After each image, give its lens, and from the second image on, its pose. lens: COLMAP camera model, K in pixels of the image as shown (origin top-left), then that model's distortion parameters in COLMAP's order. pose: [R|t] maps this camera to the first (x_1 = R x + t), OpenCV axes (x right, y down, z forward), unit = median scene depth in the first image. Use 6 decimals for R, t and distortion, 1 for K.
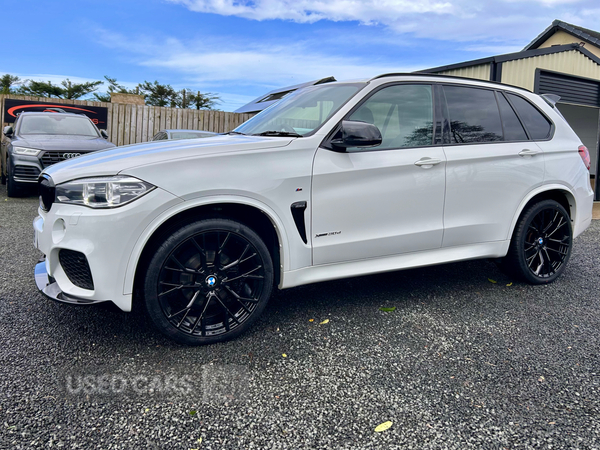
lens RADIAL K [[446.1, 0, 300.0], [0, 446.1, 225.0], [0, 0, 1]] dist [0.047842, -0.047115]
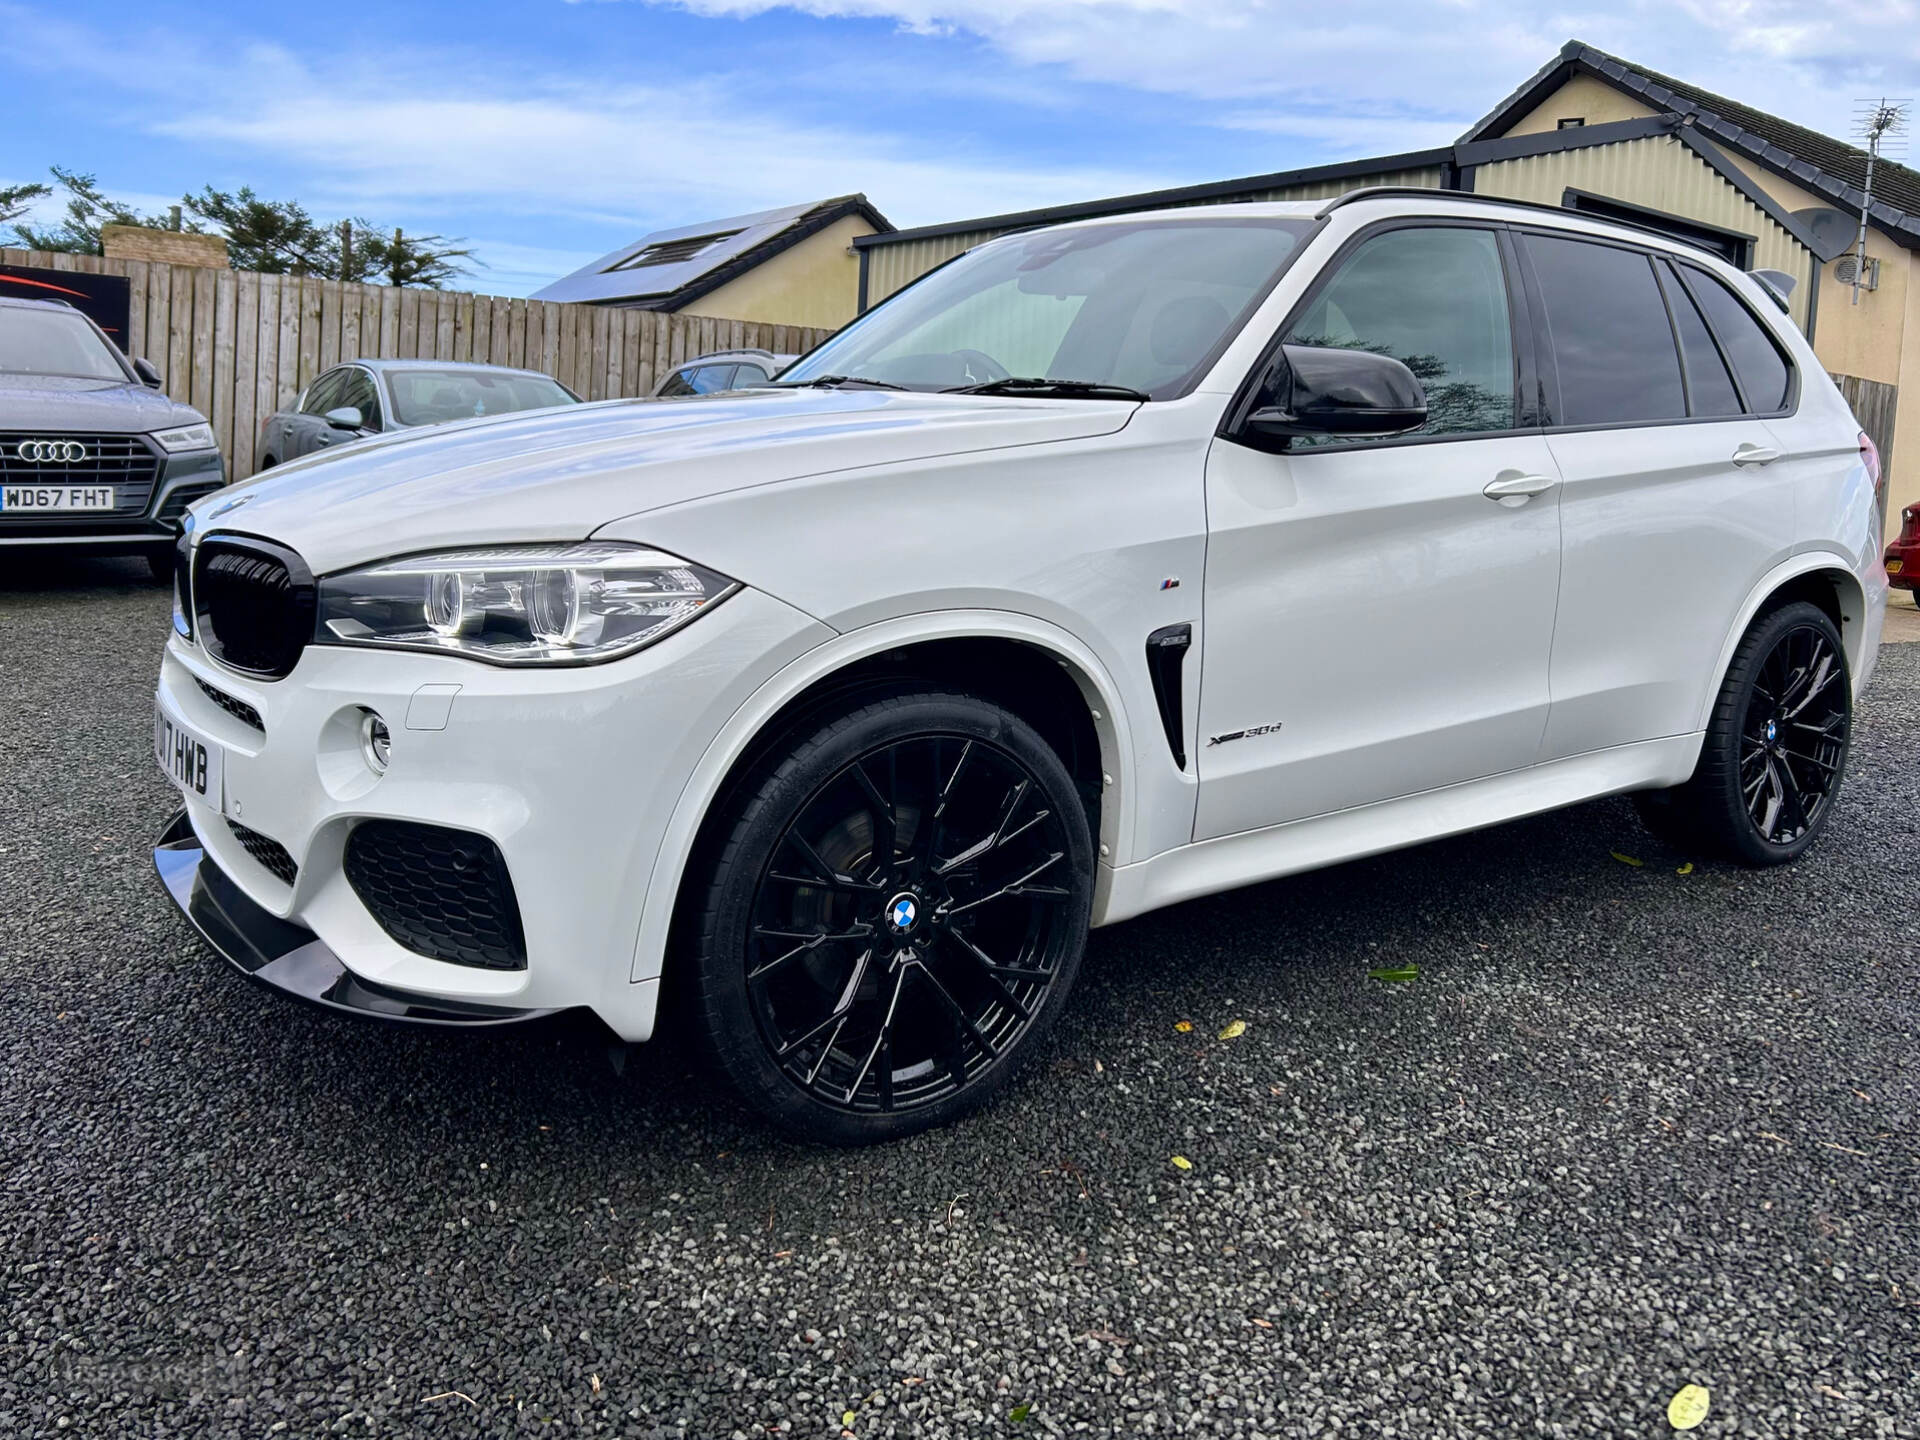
lens RADIAL K [[1414.4, 0, 944.3], [0, 1414.4, 718.8], [0, 0, 1]] dist [0.044705, -0.035986]
pose [[0.989096, -0.021940, 0.145627, -0.279128], [0.017051, 0.999251, 0.034731, -0.026296], [-0.146280, -0.031869, 0.988730, 0.109545]]
